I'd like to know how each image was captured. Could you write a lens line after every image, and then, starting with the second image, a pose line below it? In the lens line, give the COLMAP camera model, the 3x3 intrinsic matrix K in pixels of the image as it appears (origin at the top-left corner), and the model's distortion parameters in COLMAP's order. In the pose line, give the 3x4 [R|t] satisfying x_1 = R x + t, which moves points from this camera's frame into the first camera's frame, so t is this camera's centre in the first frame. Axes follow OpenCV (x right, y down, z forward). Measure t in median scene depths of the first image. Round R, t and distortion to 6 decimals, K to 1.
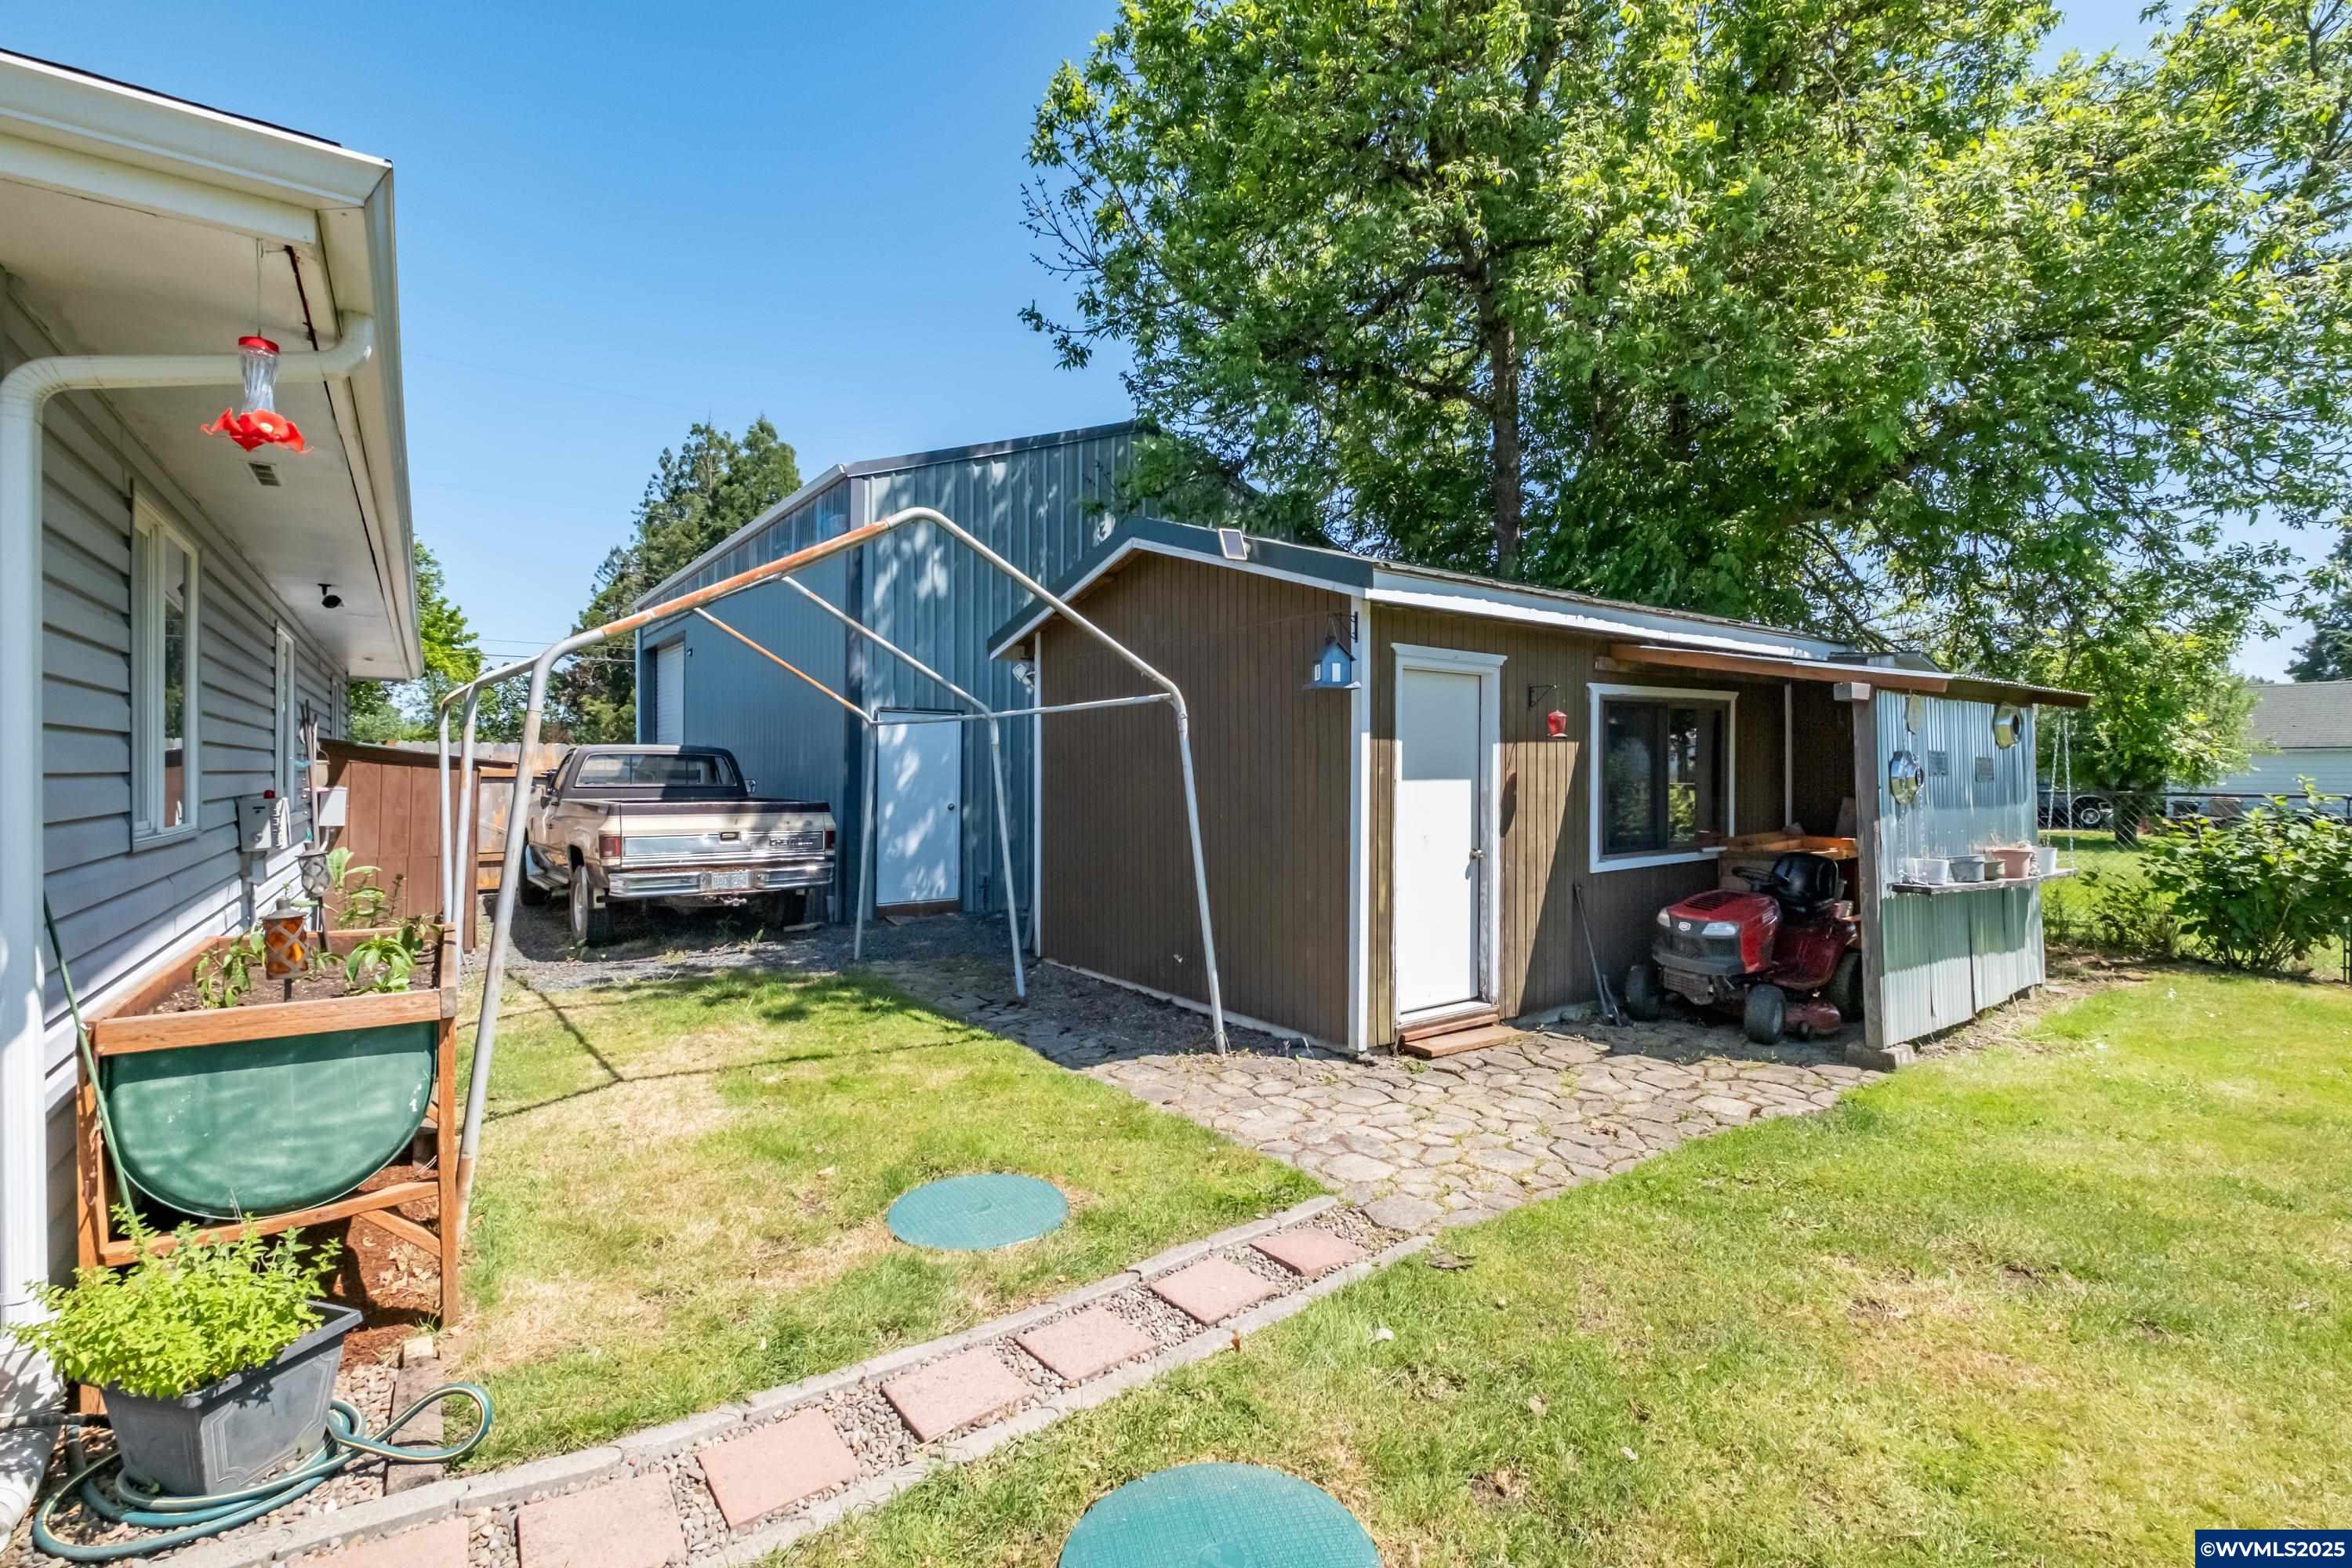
lens RADIAL K [[1054.5, 0, 1171.2], [0, 1054.5, 765.8], [0, 0, 1]] dist [0.004826, 0.000306]
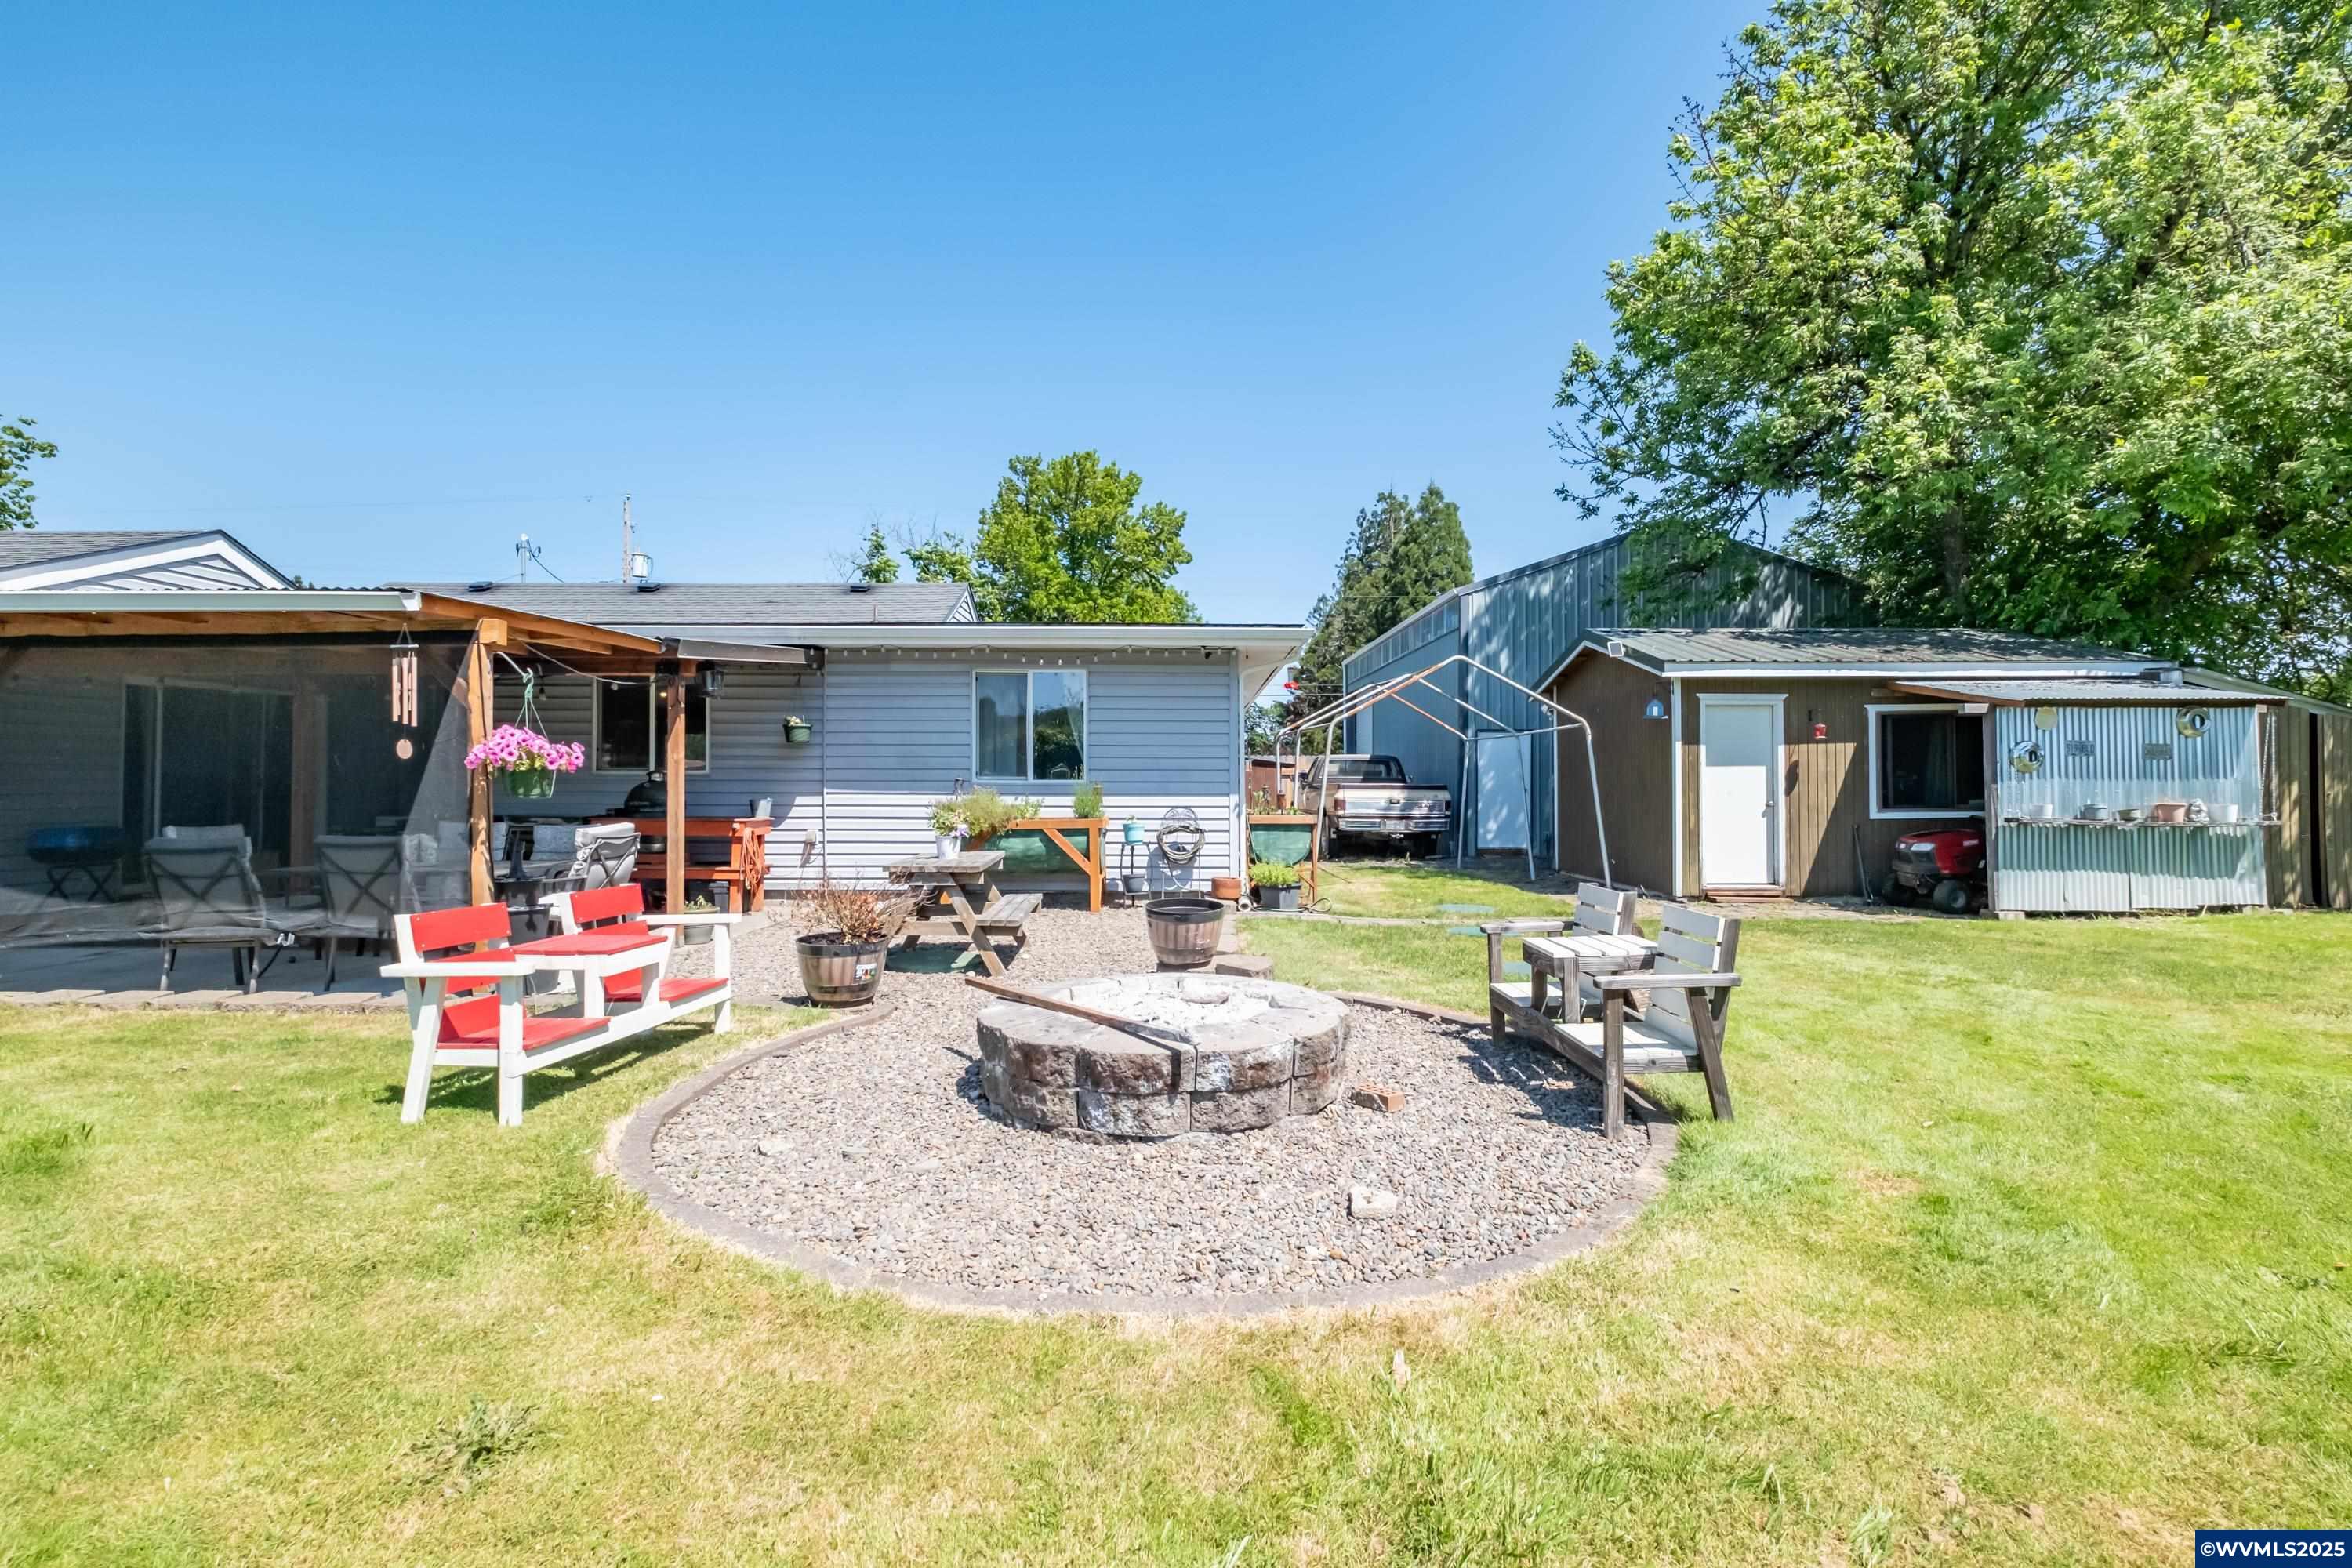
lens RADIAL K [[1054.5, 0, 1176.2], [0, 1054.5, 770.0], [0, 0, 1]] dist [0.004826, 0.000306]
pose [[0.814032, -0.012012, -0.580696, 0.473783], [0.009639, 0.999928, -0.007171, 0.024756], [0.580740, 0.000241, 0.814089, -1.004265]]
